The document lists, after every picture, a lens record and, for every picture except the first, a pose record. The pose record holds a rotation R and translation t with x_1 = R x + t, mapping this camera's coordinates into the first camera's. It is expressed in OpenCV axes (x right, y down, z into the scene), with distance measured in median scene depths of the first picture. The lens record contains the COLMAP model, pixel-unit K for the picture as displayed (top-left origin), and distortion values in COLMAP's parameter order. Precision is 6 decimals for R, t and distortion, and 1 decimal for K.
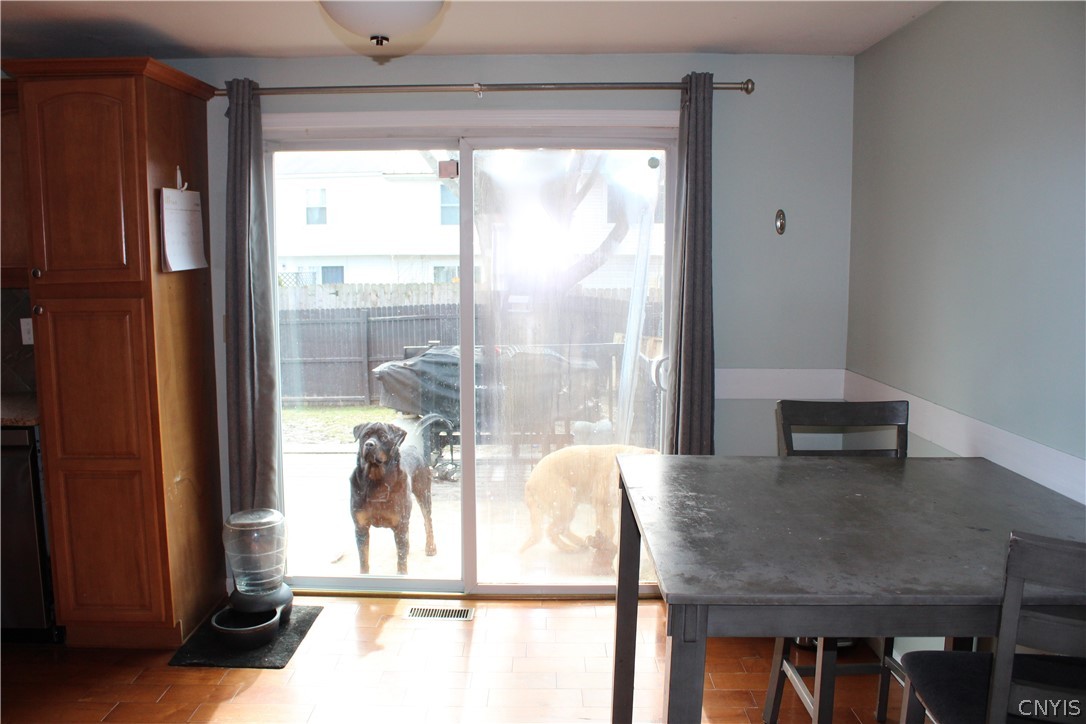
lens RADIAL K [[891.7, 0, 542.7], [0, 891.7, 364.1], [0, 0, 1]] dist [-0.110296, 0.051202]
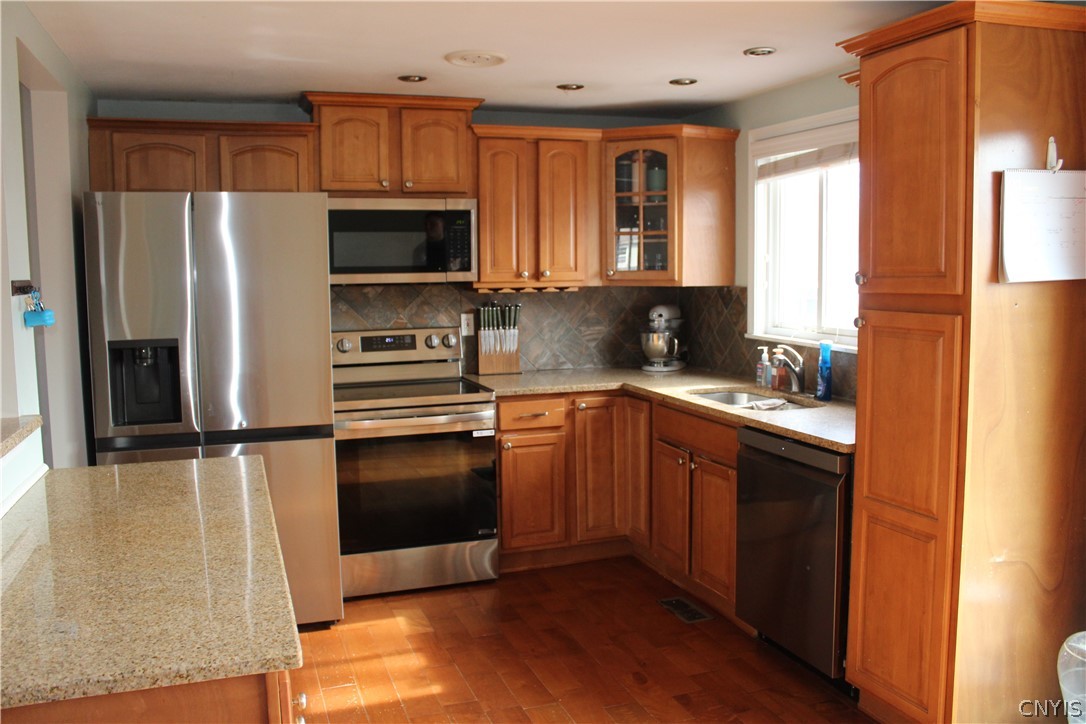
lens RADIAL K [[891.7, 0, 541.9], [0, 891.7, 361.0], [0, 0, 1]] dist [-0.110296, 0.051202]
pose [[0.337557, 0.099762, -0.936004, 0.133318], [-0.105228, 0.992134, 0.067795, -0.048967], [0.935405, 0.075609, 0.345400, 0.390143]]
